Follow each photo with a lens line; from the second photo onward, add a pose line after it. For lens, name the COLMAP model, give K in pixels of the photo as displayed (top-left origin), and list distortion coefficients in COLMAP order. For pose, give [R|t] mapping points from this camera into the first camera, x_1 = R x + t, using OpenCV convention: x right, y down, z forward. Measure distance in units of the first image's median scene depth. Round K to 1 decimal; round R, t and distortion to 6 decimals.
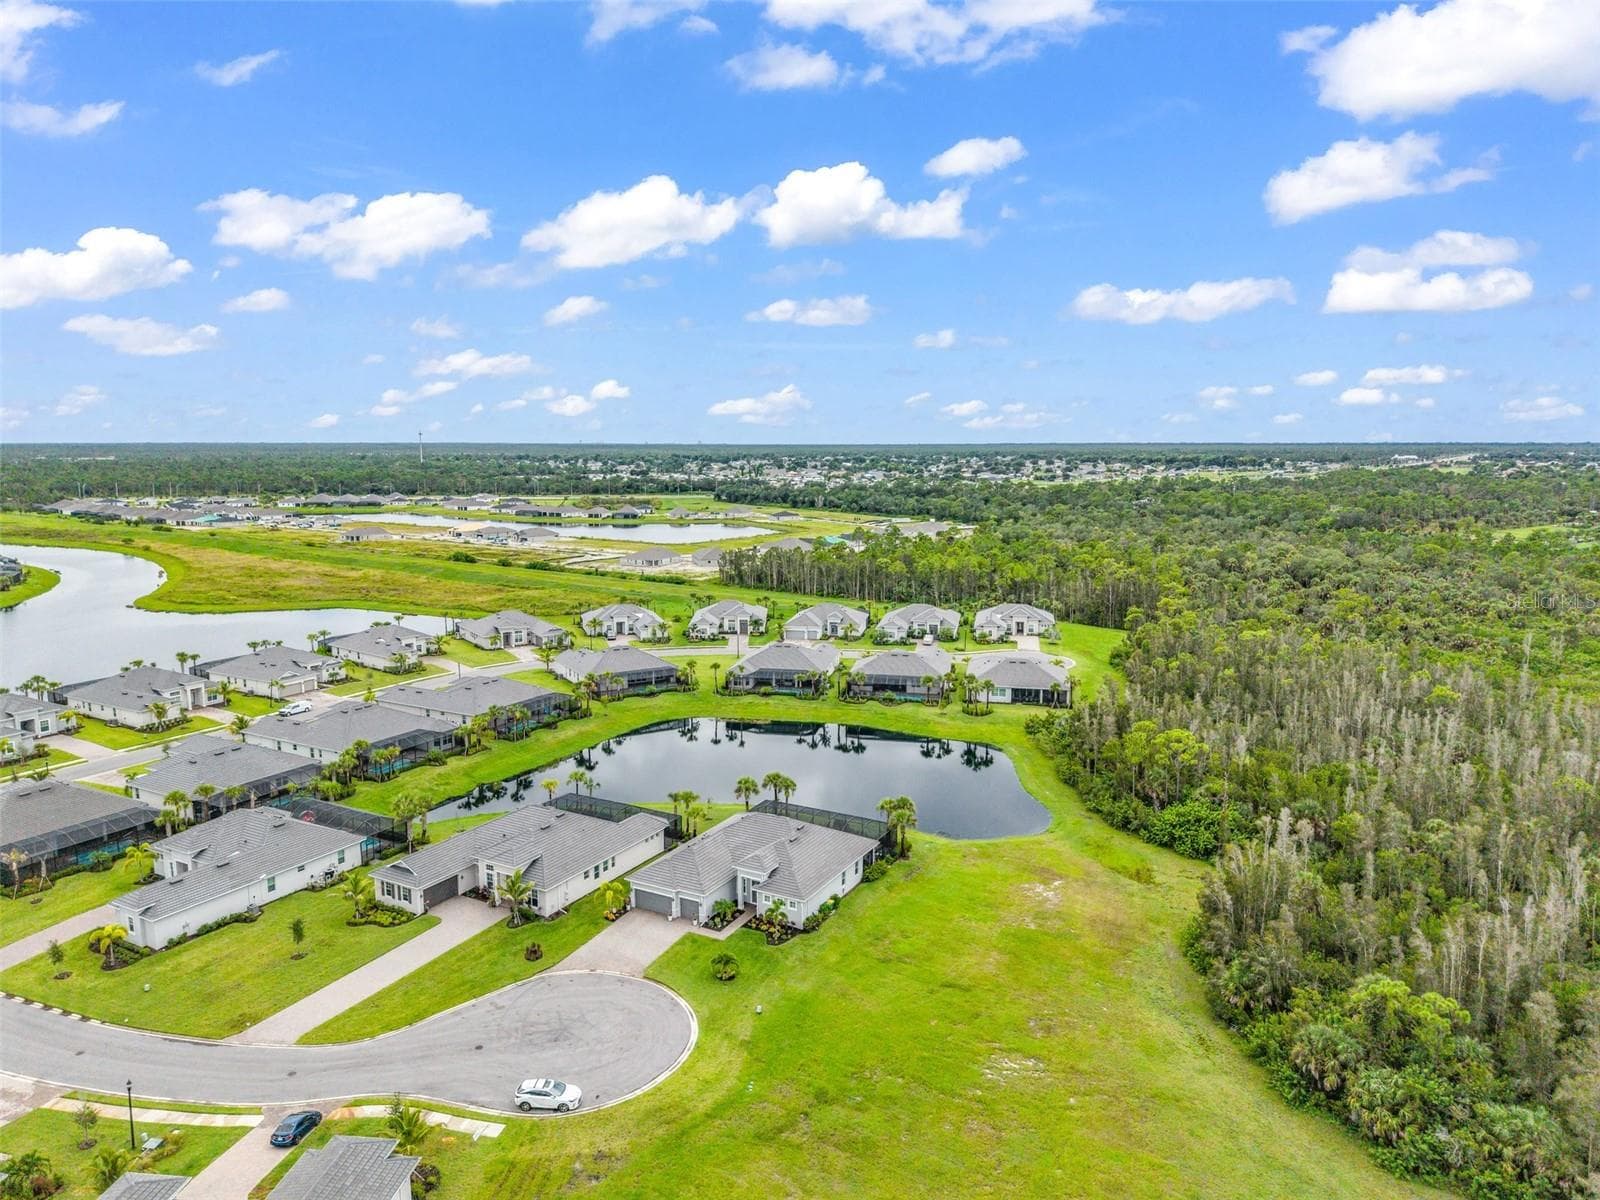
lens RADIAL K [[1069.2, 0, 801.2], [0, 1069.2, 599.7], [0, 0, 1]] dist [0.036684, -0.038123]
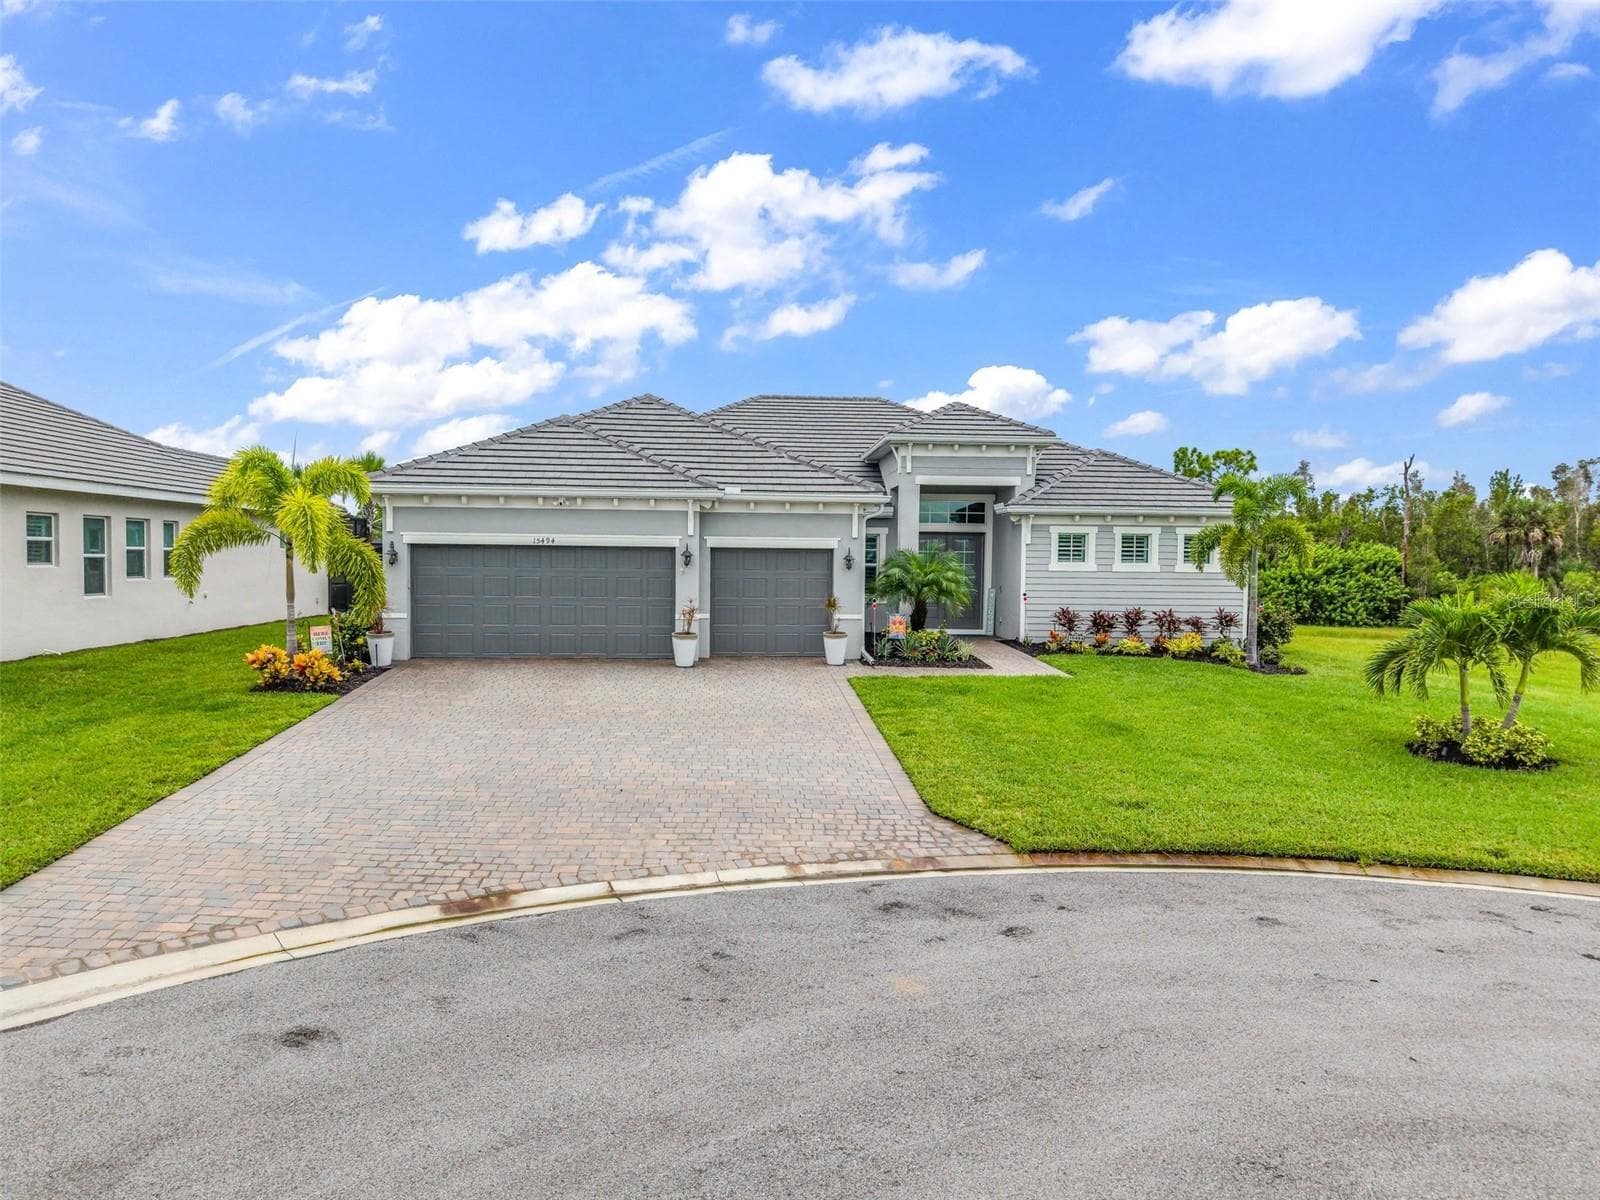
lens RADIAL K [[1065.3, 0, 801.1], [0, 1065.3, 609.6], [0, 0, 1]] dist [0.042507, -0.048677]
pose [[0.840857, -0.015702, 0.541030, -0.130475], [0.067405, 0.994836, -0.075886, 0.197023], [-0.537044, 0.100277, 0.837573, 0.543646]]
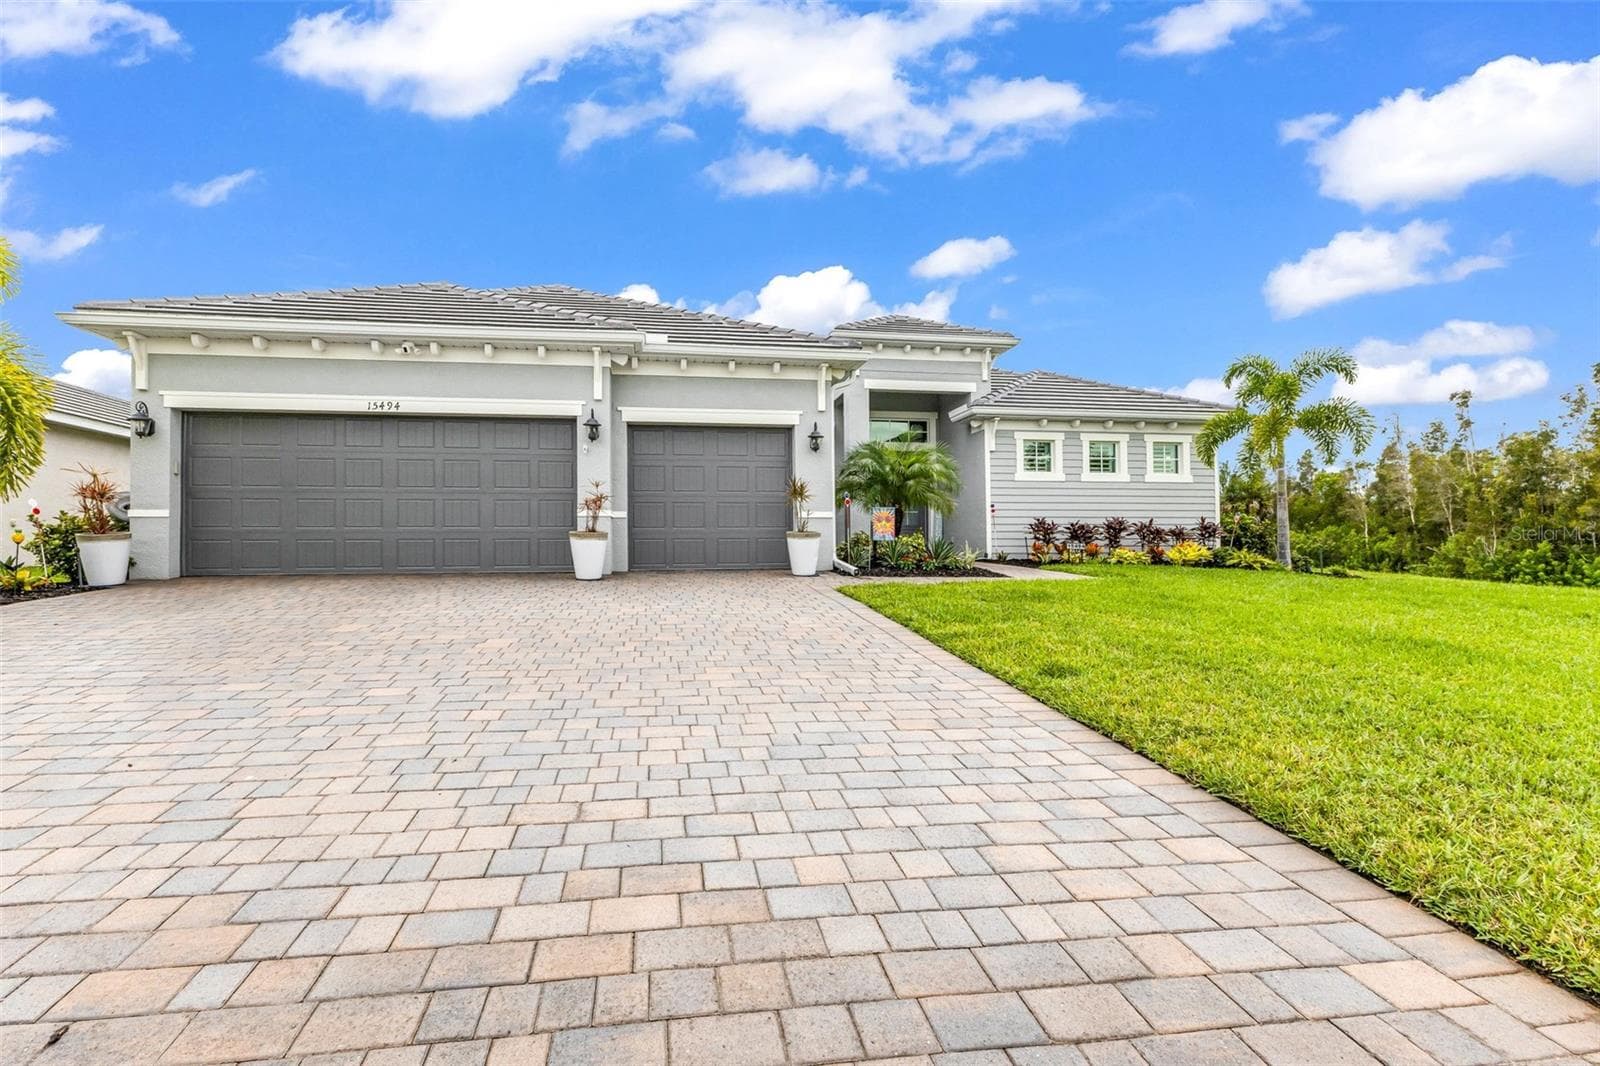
lens RADIAL K [[893.7, 0, 842.7], [0, 893.7, 531.2], [0, 0, 1]] dist [-0.020632, 0.000339]
pose [[0.757257, -0.005355, 0.653095, -0.108479], [0.092507, 0.990764, -0.099137, 0.198237], [-0.646532, 0.135488, 0.750759, 0.583757]]
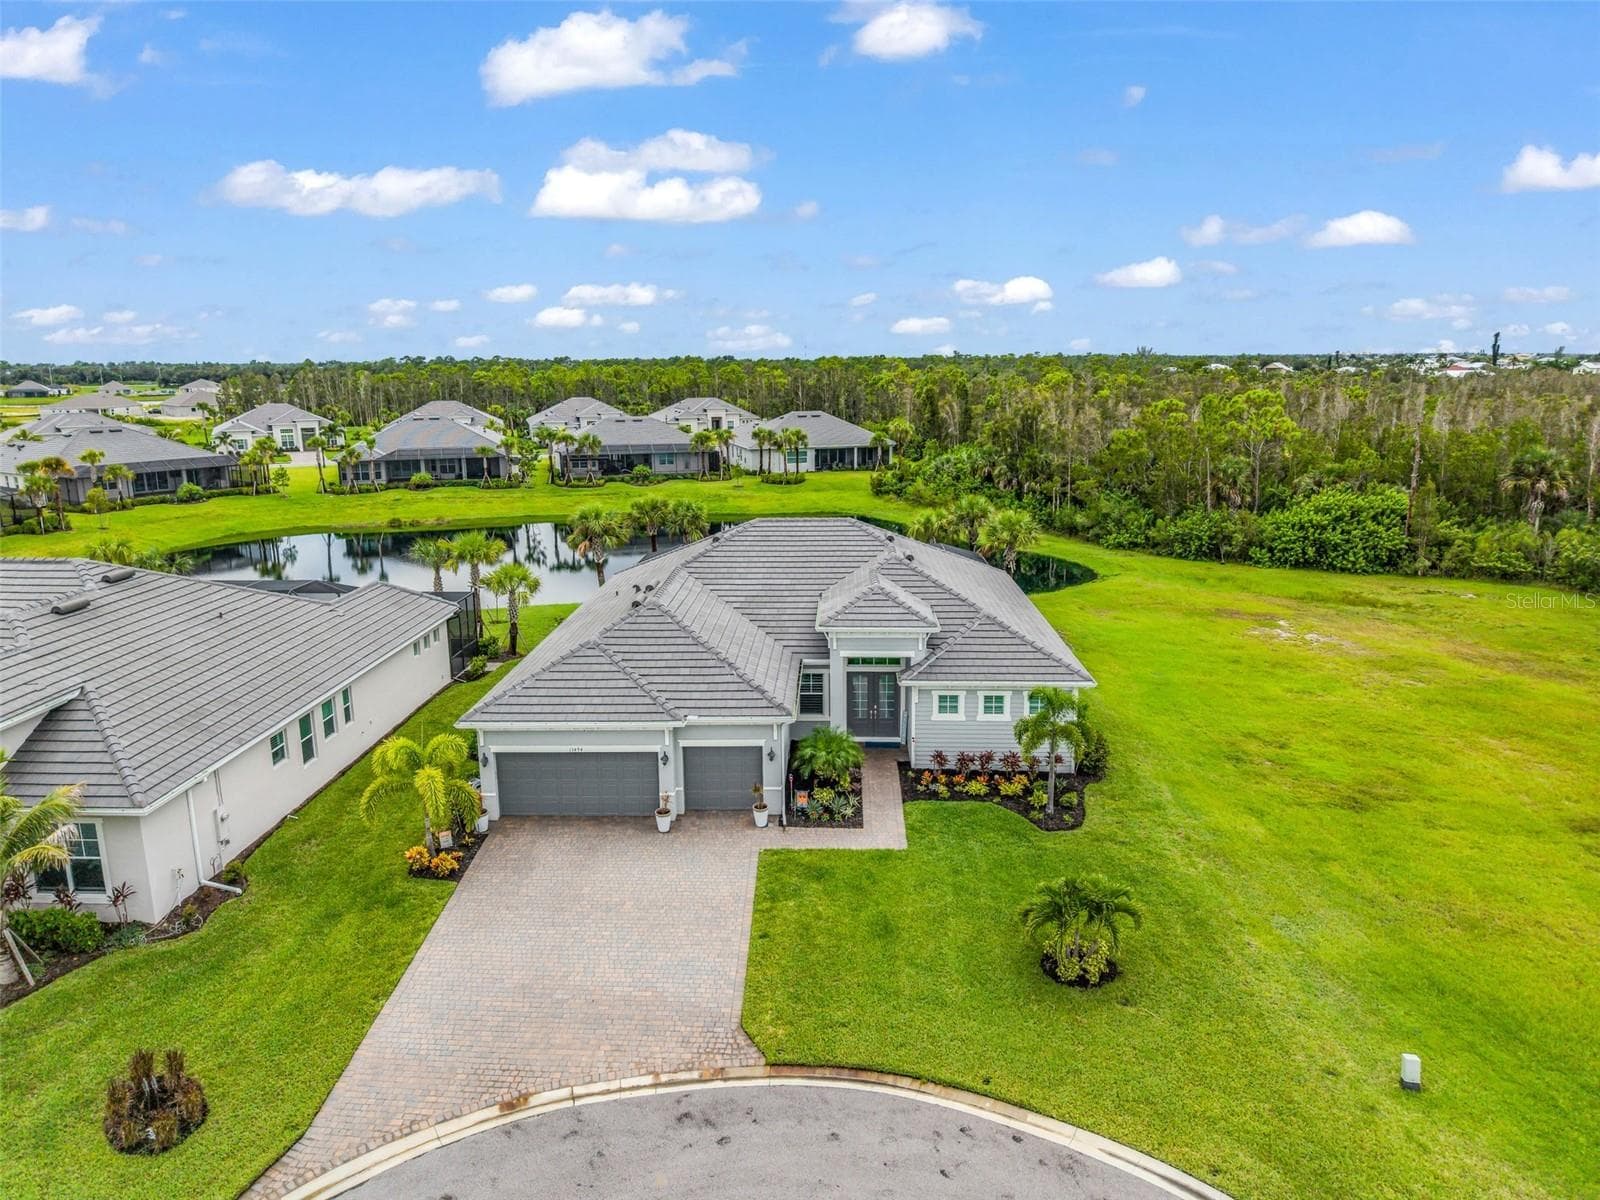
lens RADIAL K [[1068.0, 0, 800.3], [0, 1068.0, 595.4], [0, 0, 1]] dist [0.039783, -0.039222]
pose [[0.892894, -0.104380, 0.438002, -0.134692], [0.075359, 0.993681, 0.083180, 0.139606], [-0.443916, -0.041264, 0.895118, 0.472983]]
